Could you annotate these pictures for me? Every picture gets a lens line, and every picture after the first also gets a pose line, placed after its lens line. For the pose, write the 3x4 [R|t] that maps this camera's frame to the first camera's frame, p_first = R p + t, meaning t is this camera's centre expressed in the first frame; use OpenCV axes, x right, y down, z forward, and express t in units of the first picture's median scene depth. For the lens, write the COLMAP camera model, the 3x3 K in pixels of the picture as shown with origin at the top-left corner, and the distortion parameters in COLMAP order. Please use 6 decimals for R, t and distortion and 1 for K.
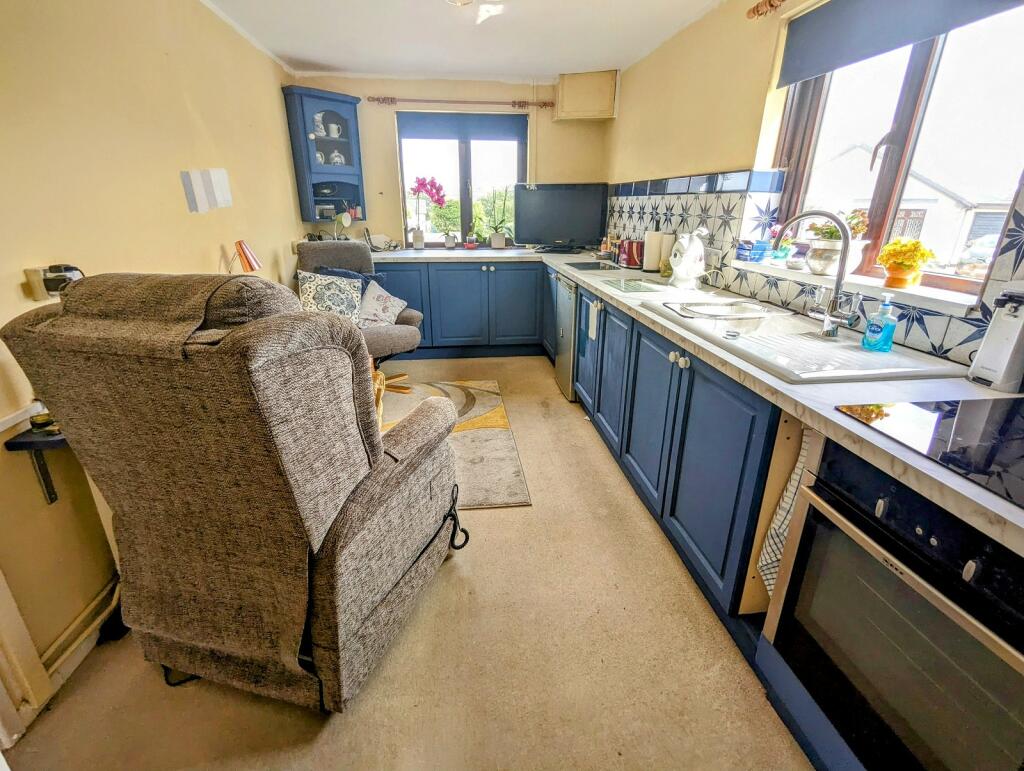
lens RADIAL K [[486.7, 0, 508.8], [0, 486.7, 389.7], [0, 0, 1]] dist [-0.002290, -0.001185]
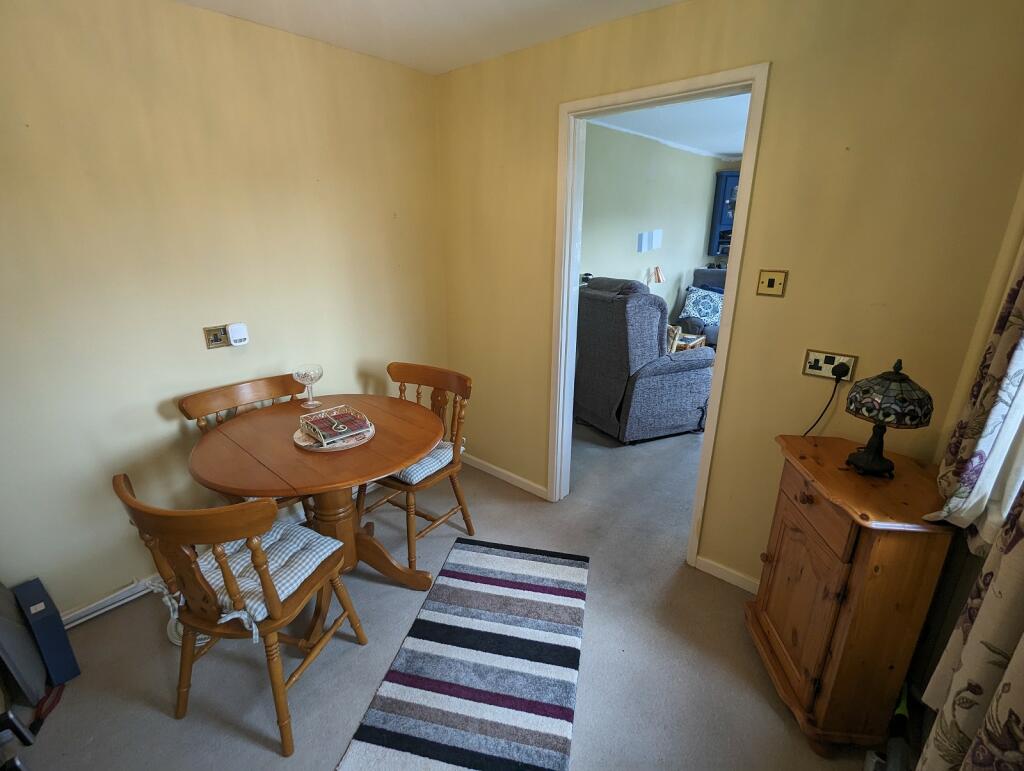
lens RADIAL K [[486.7, 0, 508.8], [0, 486.7, 389.7], [0, 0, 1]] dist [-0.002290, -0.001185]
pose [[0.660199, 0.230949, -0.714703, 1.058109], [-0.262185, 0.962558, 0.068850, 0.352294], [0.703844, 0.141930, 0.696031, -1.322038]]
